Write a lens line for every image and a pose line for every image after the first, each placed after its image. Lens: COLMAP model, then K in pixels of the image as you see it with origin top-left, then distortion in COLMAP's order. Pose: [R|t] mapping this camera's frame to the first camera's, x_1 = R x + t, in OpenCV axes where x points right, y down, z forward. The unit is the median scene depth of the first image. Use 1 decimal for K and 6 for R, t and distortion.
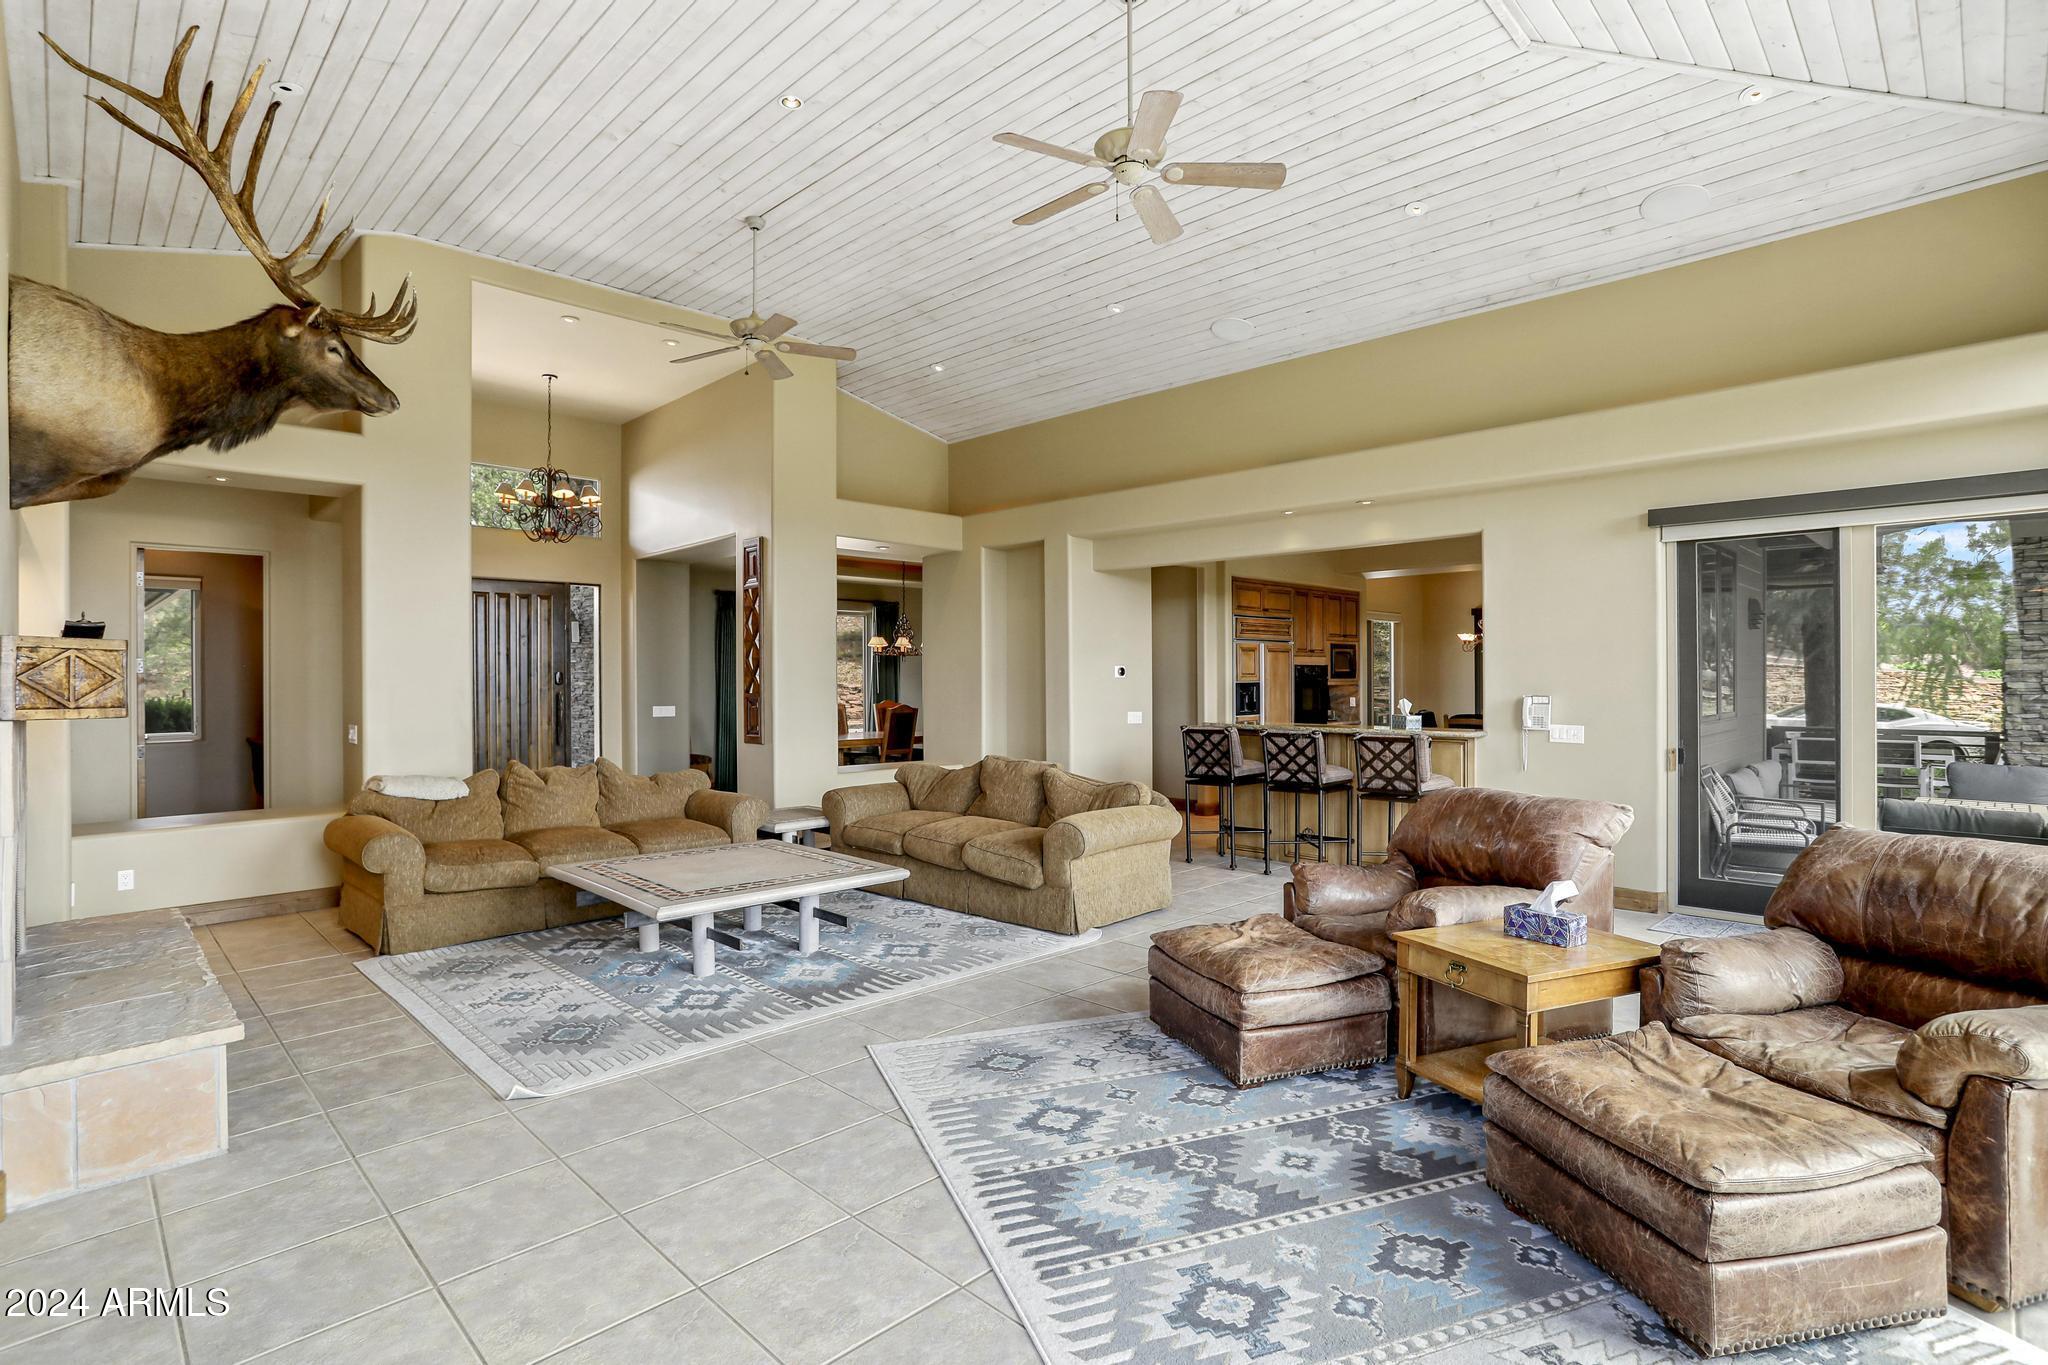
lens RADIAL K [[979.3, 0, 1013.5], [0, 979.3, 681.7], [0, 0, 1]] dist [-0.001234, -0.000006]
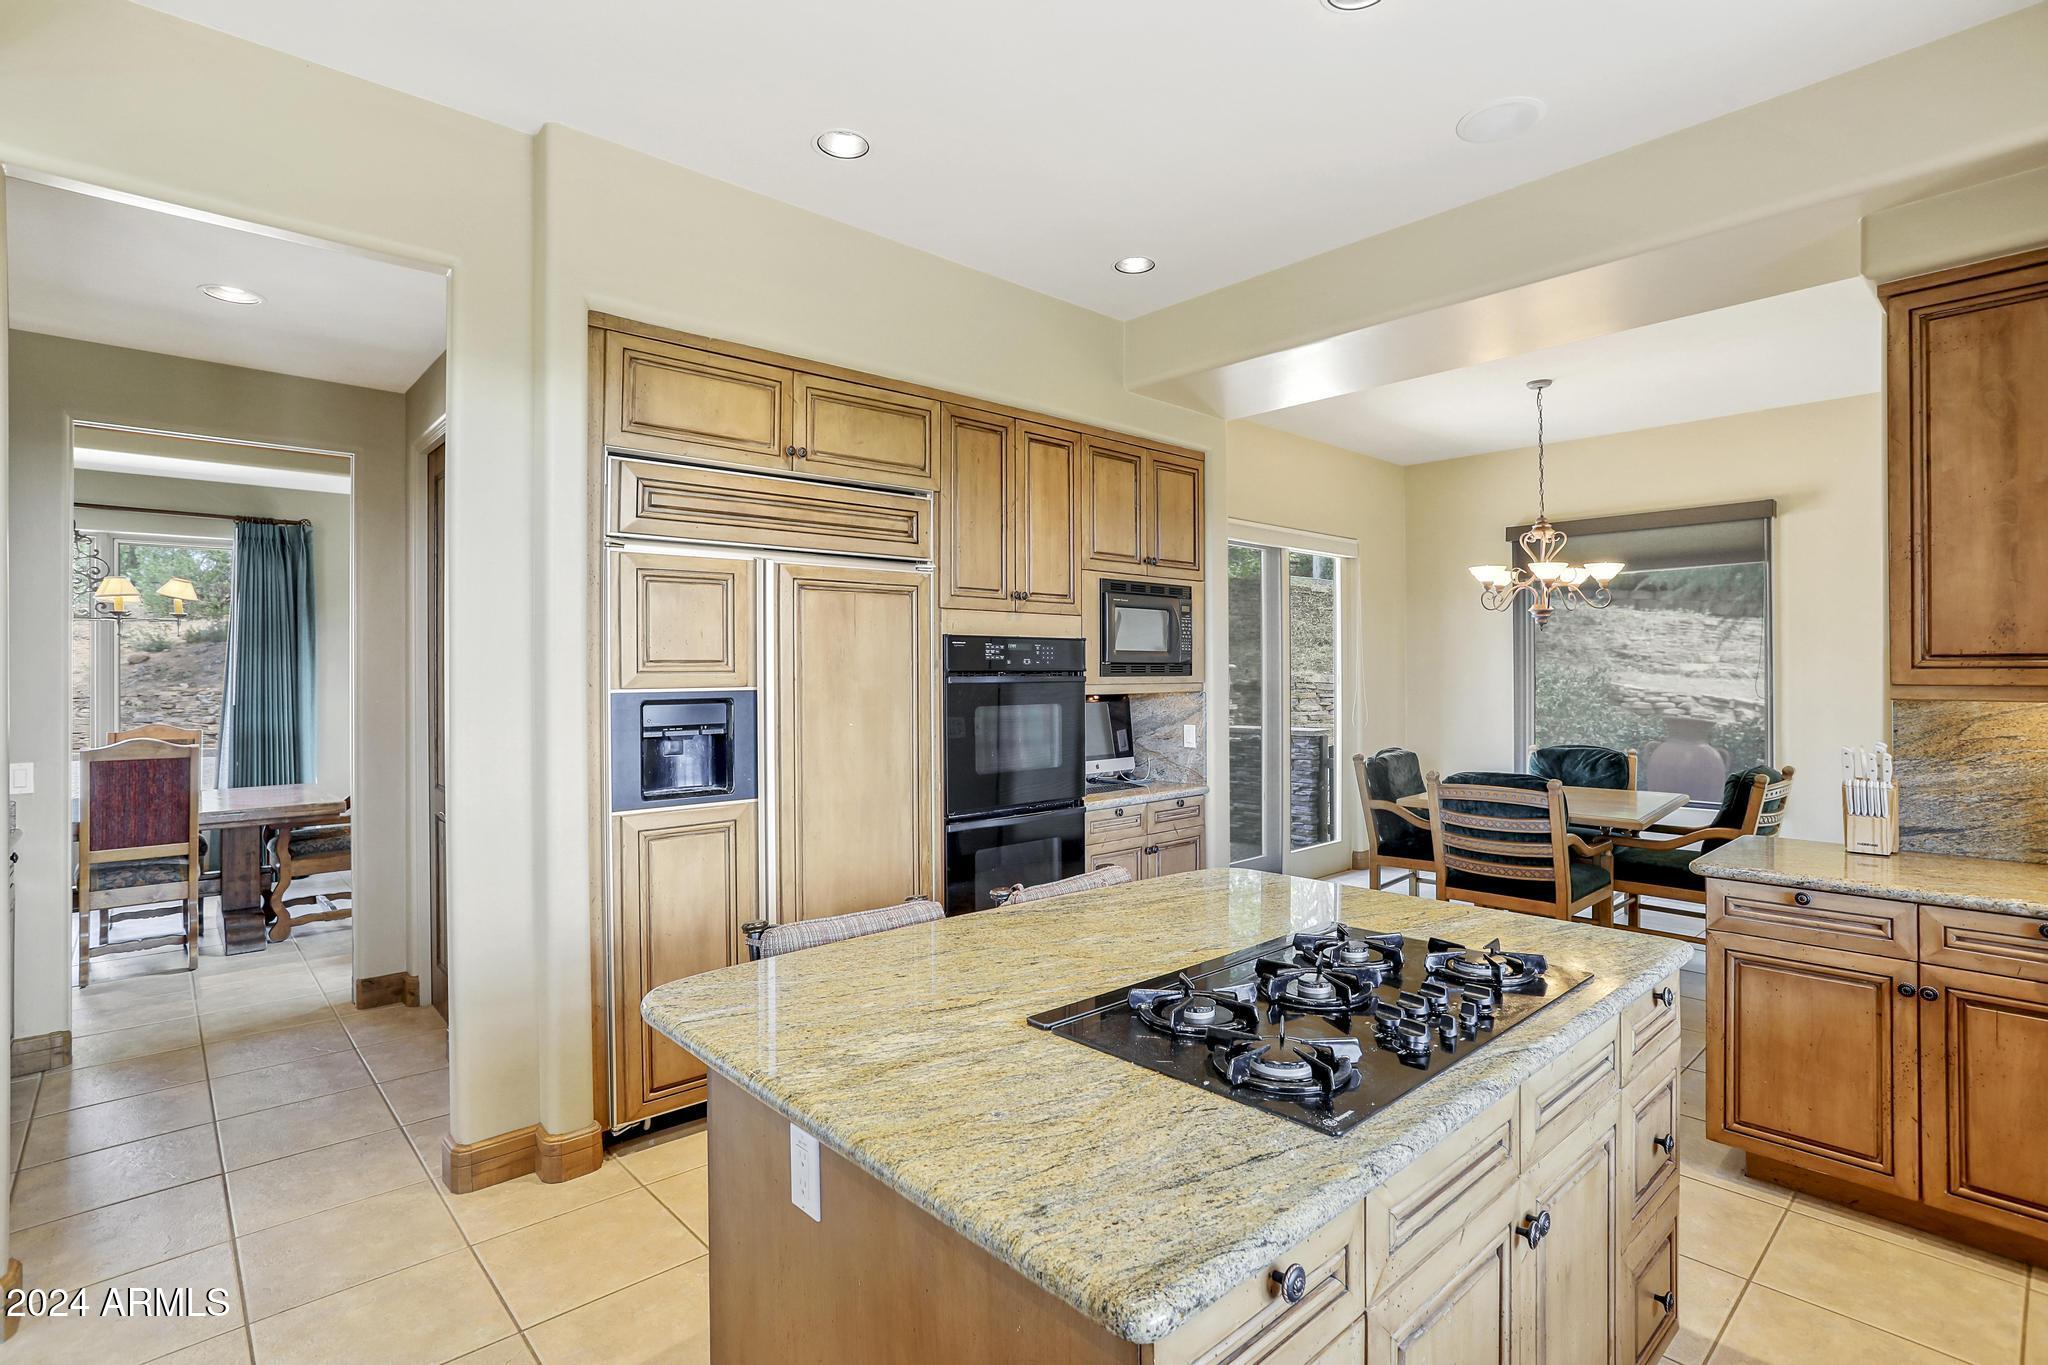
lens RADIAL K [[979.3, 0, 1035.3], [0, 979.3, 674.0], [0, 0, 1]] dist [-0.001234, -0.000006]
pose [[0.999274, -0.004005, -0.037892, 0.322090], [0.003900, 0.999988, -0.002853, -0.003099], [0.037903, 0.002703, 0.999278, 0.654089]]
